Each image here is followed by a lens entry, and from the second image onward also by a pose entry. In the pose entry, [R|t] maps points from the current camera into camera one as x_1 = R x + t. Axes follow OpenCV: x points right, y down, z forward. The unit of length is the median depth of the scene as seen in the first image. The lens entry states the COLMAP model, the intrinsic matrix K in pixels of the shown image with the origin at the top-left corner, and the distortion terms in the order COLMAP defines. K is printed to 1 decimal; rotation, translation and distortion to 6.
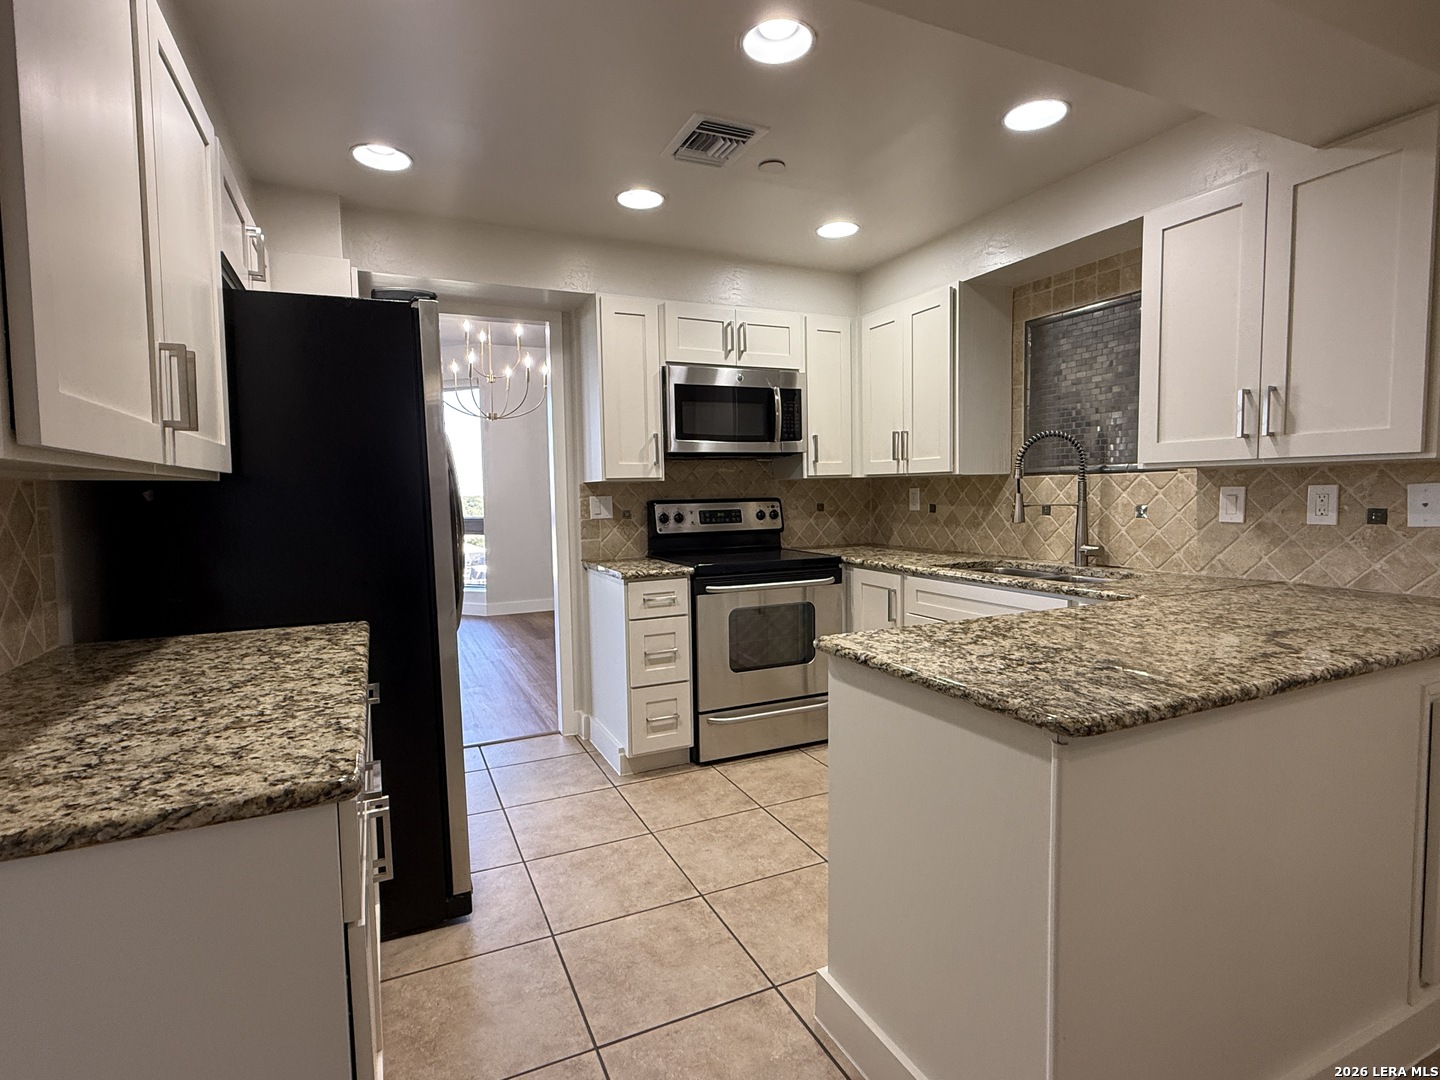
lens RADIAL K [[732.7, 0, 715.5], [0, 732.7, 539.9], [0, 0, 1]] dist [0.005962, 0.000564]
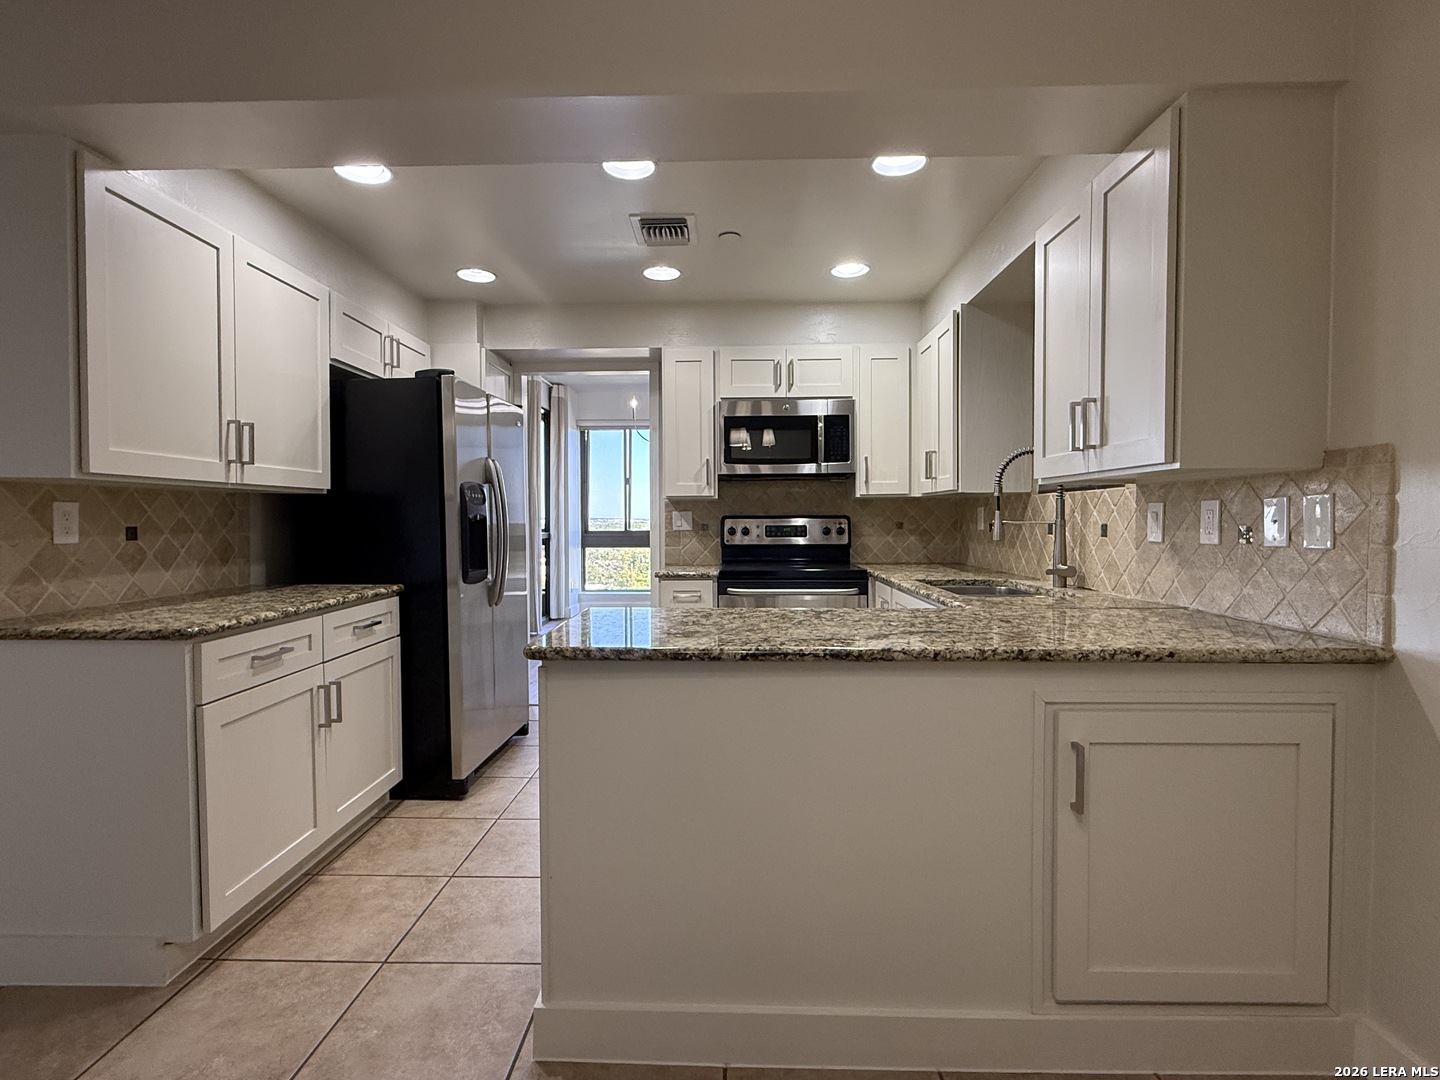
lens RADIAL K [[732.7, 0, 715.5], [0, 732.7, 539.9], [0, 0, 1]] dist [0.005962, 0.000564]
pose [[0.894142, 0.027728, -0.446925, 0.460533], [-0.043014, 0.998784, -0.024089, 0.014493], [0.445713, 0.040763, 0.894247, -0.052897]]
